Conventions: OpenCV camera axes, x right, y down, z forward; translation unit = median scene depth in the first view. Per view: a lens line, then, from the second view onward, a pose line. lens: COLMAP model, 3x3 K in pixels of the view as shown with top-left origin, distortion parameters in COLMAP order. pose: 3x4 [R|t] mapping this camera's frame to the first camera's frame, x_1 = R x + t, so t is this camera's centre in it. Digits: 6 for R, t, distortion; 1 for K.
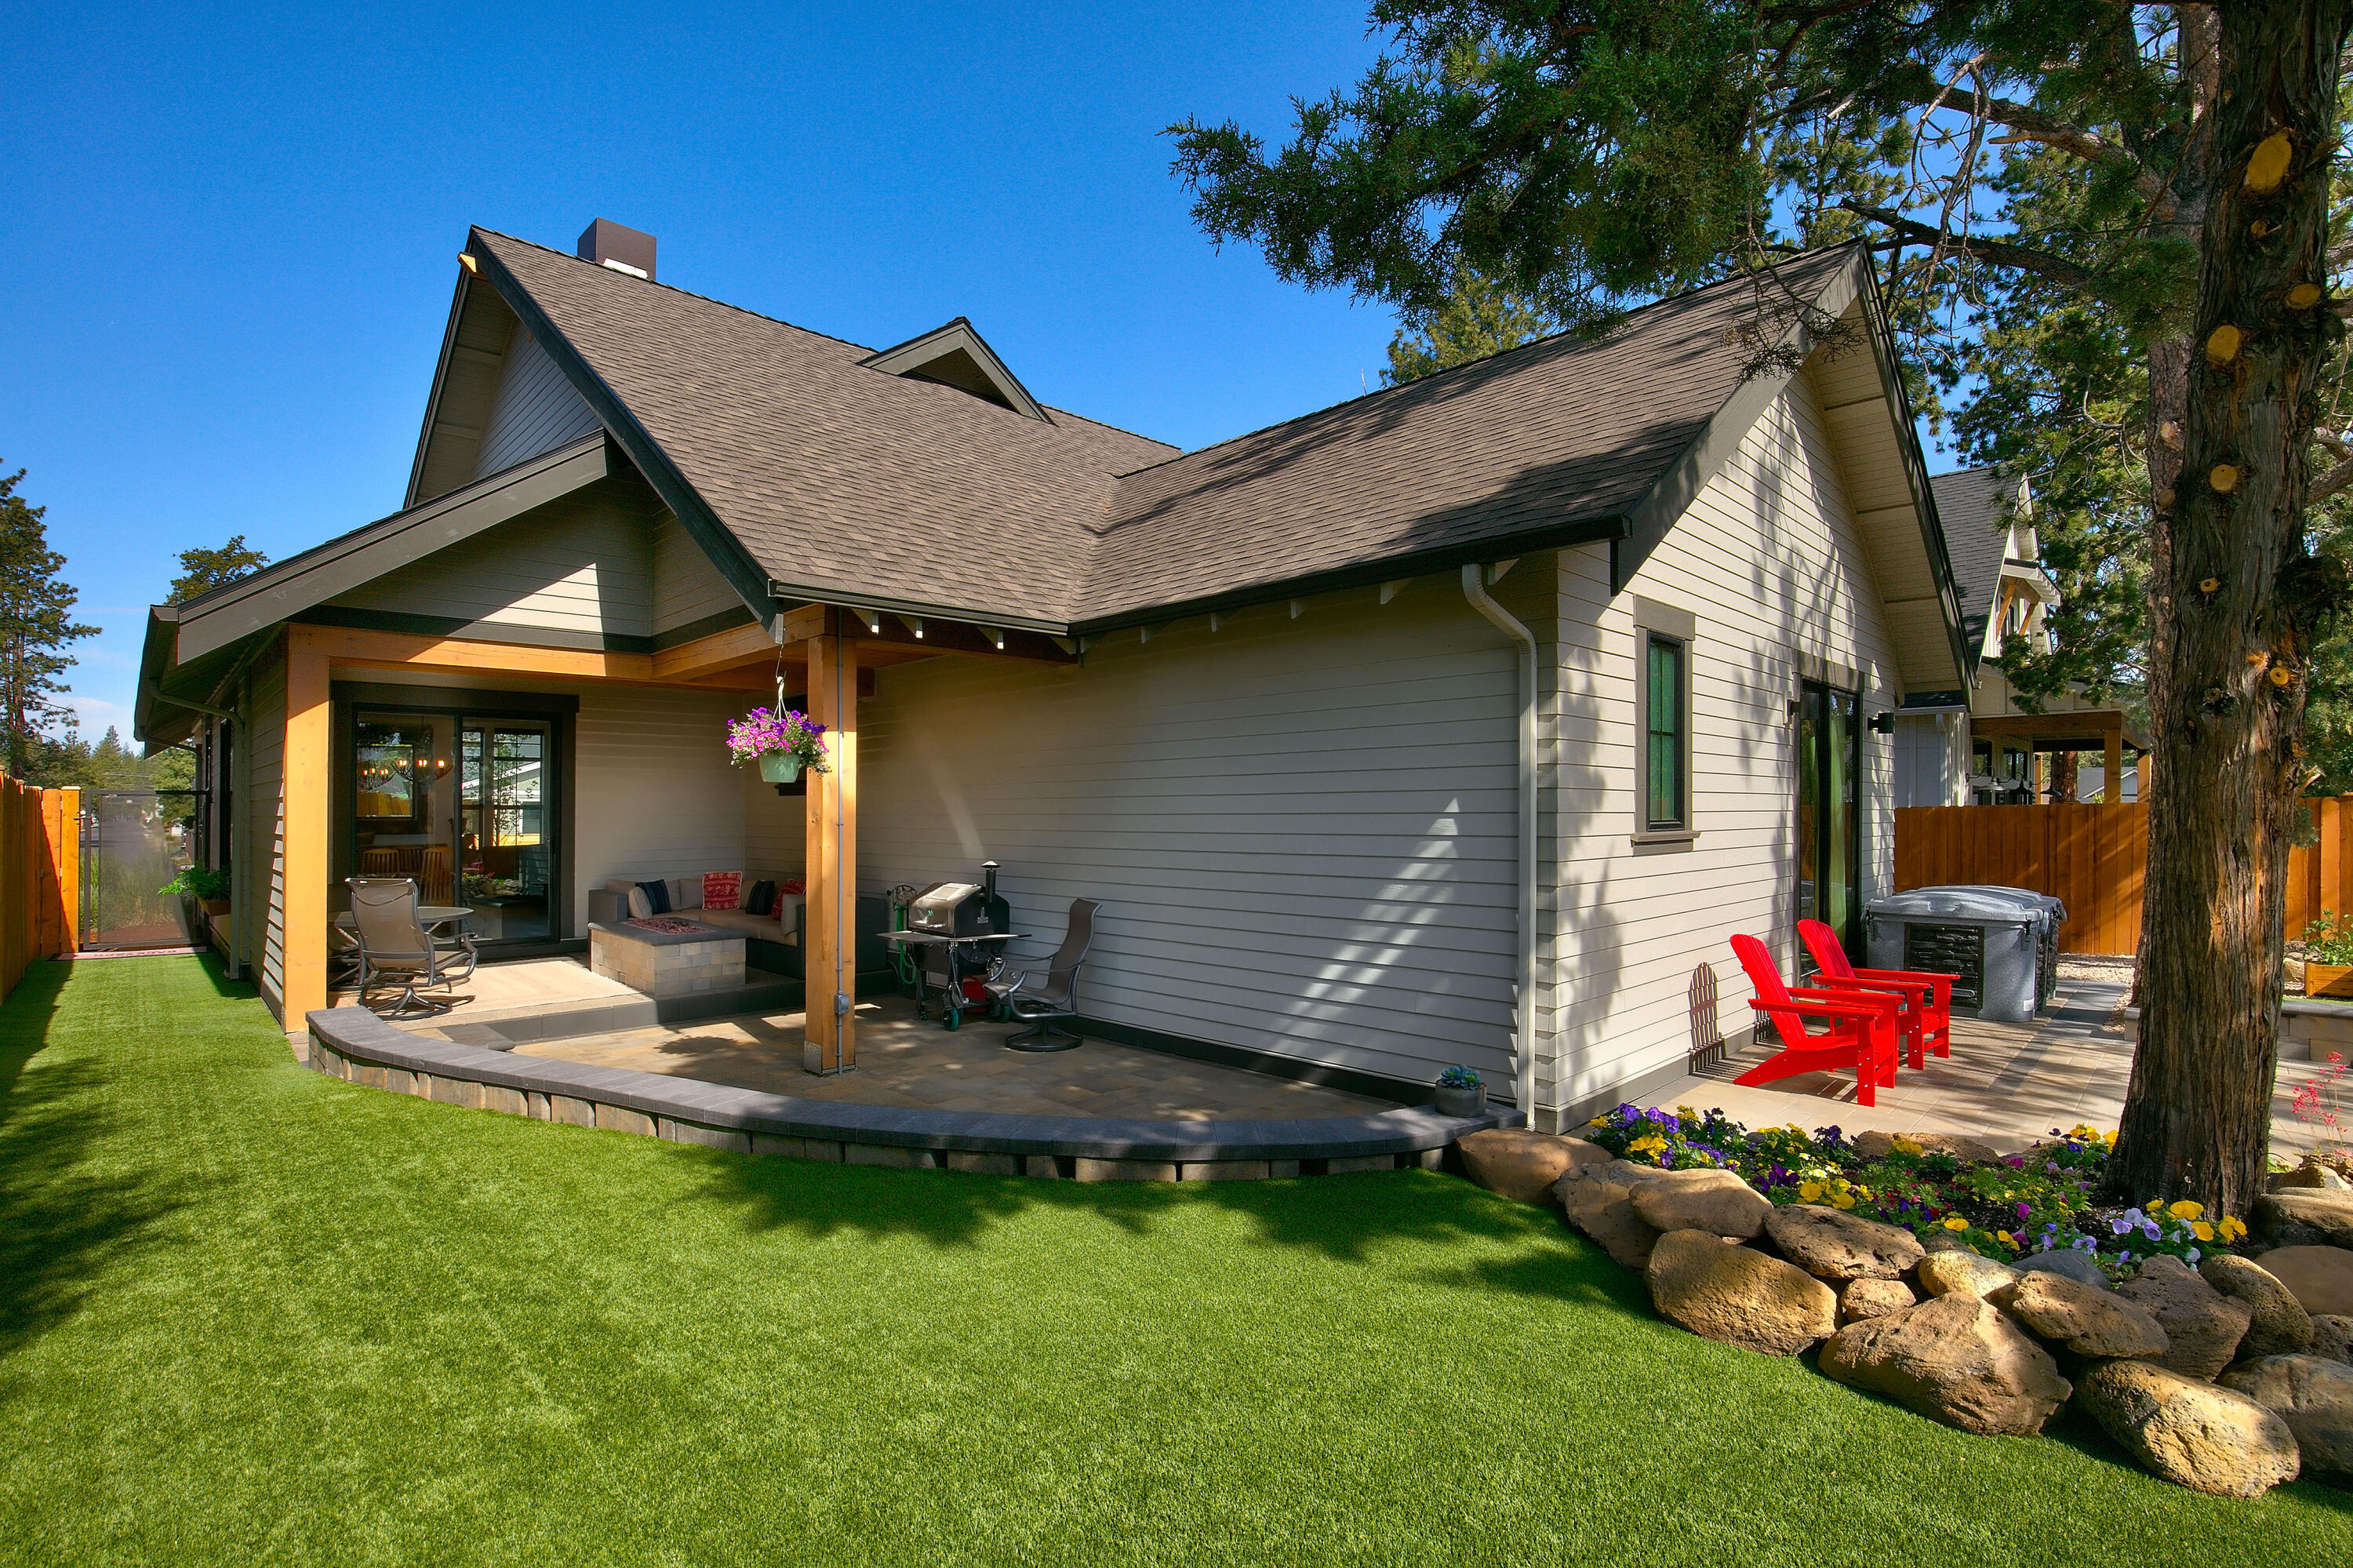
lens RADIAL K [[1133.9, 0, 1183.9], [0, 1133.9, 810.3], [0, 0, 1]] dist [-0.001636, 0.001050]
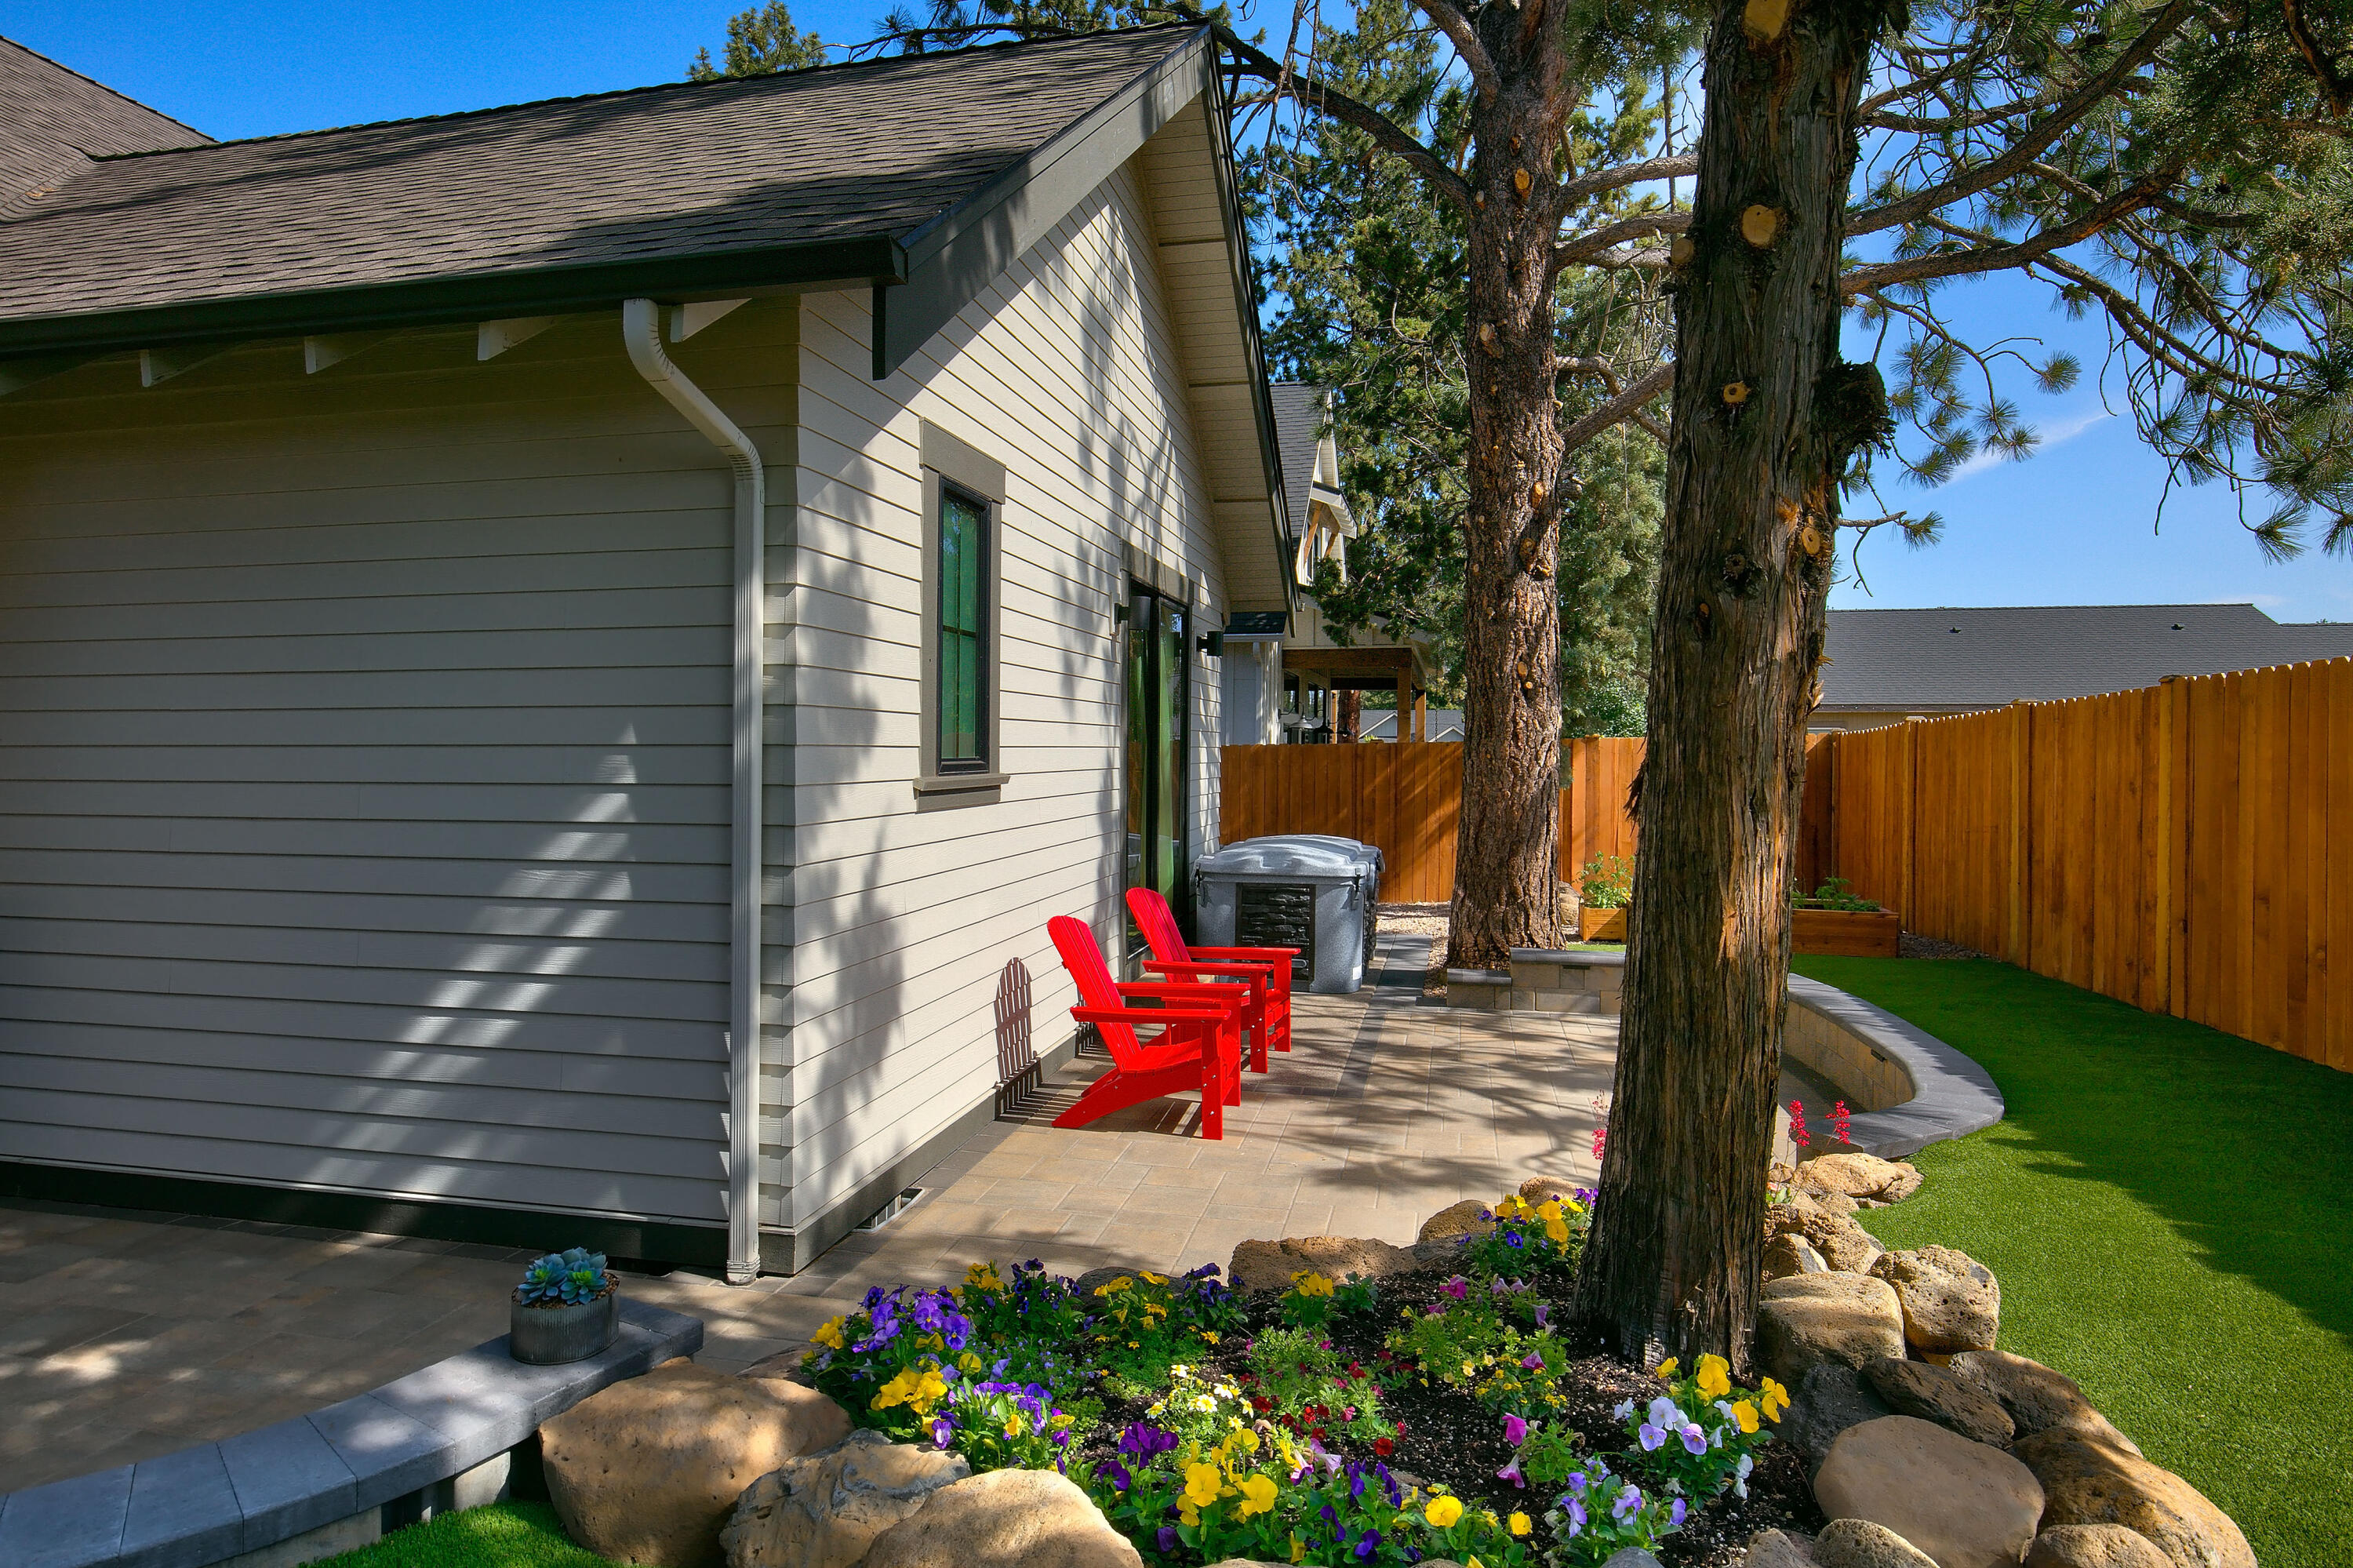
lens RADIAL K [[1359.0, 0, 1178.0], [0, 1359.0, 749.9], [0, 0, 1]] dist [-0.098997, 0.000293]
pose [[0.853996, 0.004657, 0.520259, 0.115513], [-0.005010, 0.999987, -0.000728, 0.003011], [-0.520256, -0.001985, 0.854008, 0.247213]]
